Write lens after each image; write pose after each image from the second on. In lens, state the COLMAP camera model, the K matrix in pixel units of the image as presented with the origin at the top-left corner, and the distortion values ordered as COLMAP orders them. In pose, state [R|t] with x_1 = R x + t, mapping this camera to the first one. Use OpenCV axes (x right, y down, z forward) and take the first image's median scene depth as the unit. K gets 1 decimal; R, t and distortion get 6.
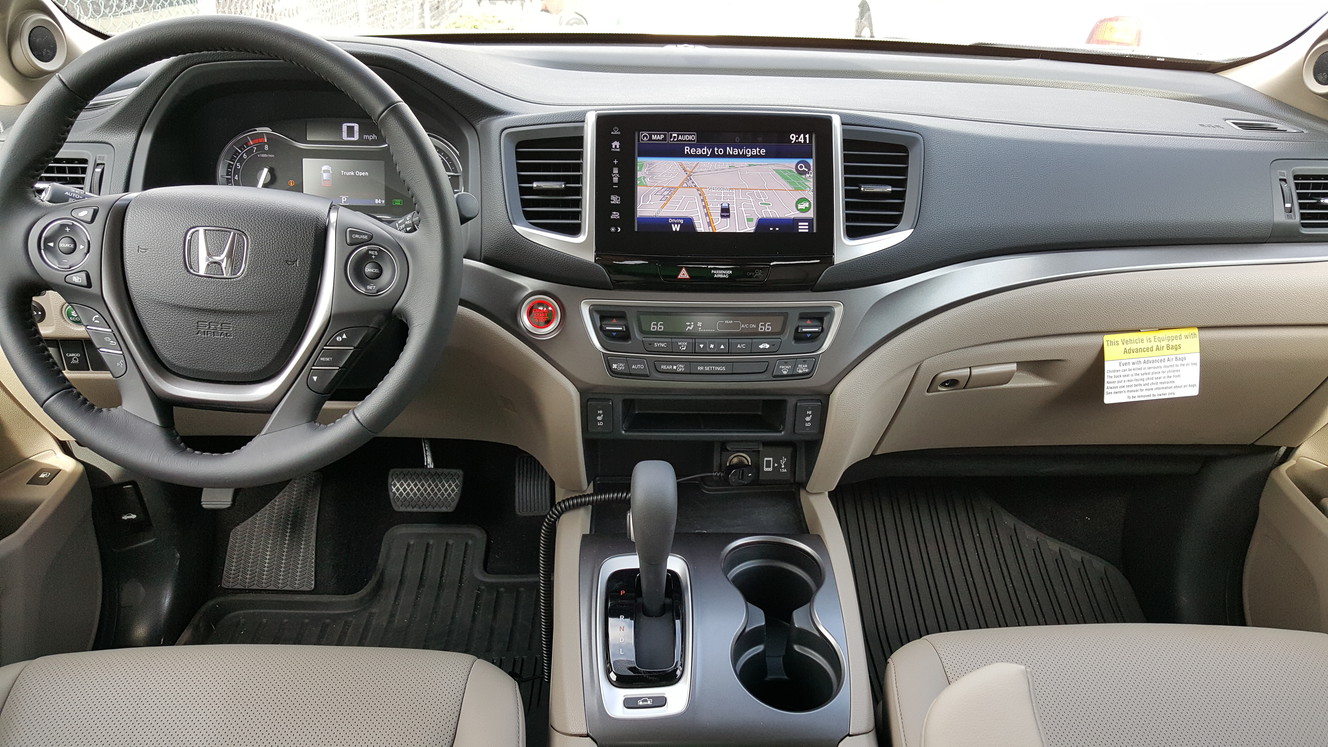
lens RADIAL K [[1054.5, 0, 664.0], [0, 1054.5, 373.5], [0, 0, 1]] dist [0.186221, -0.358233]
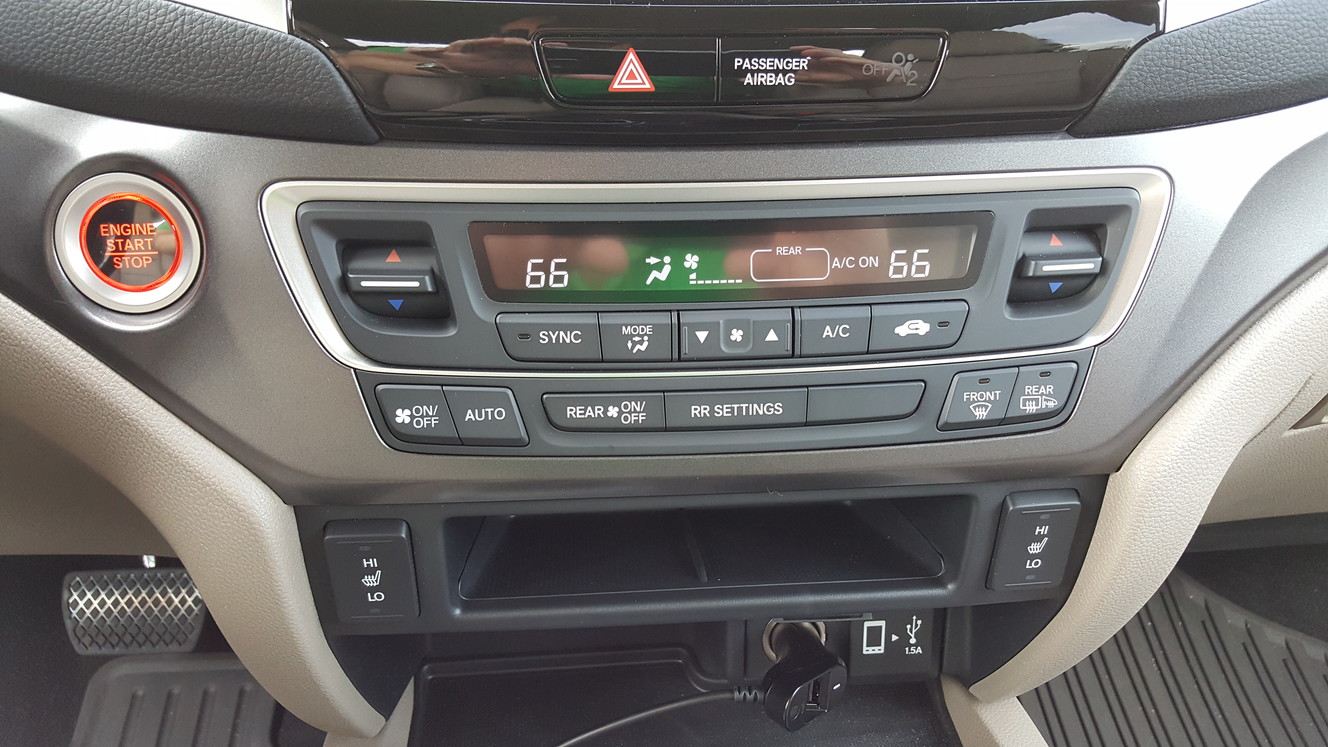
lens RADIAL K [[1054.5, 0, 664.0], [0, 1054.5, 373.5], [0, 0, 1]] dist [0.186221, -0.358233]
pose [[0.997895, -0.036430, 0.053657, 0.008970], [0.034115, 0.998473, 0.043445, -0.028687], [-0.055158, -0.041523, 0.997614, 0.706513]]
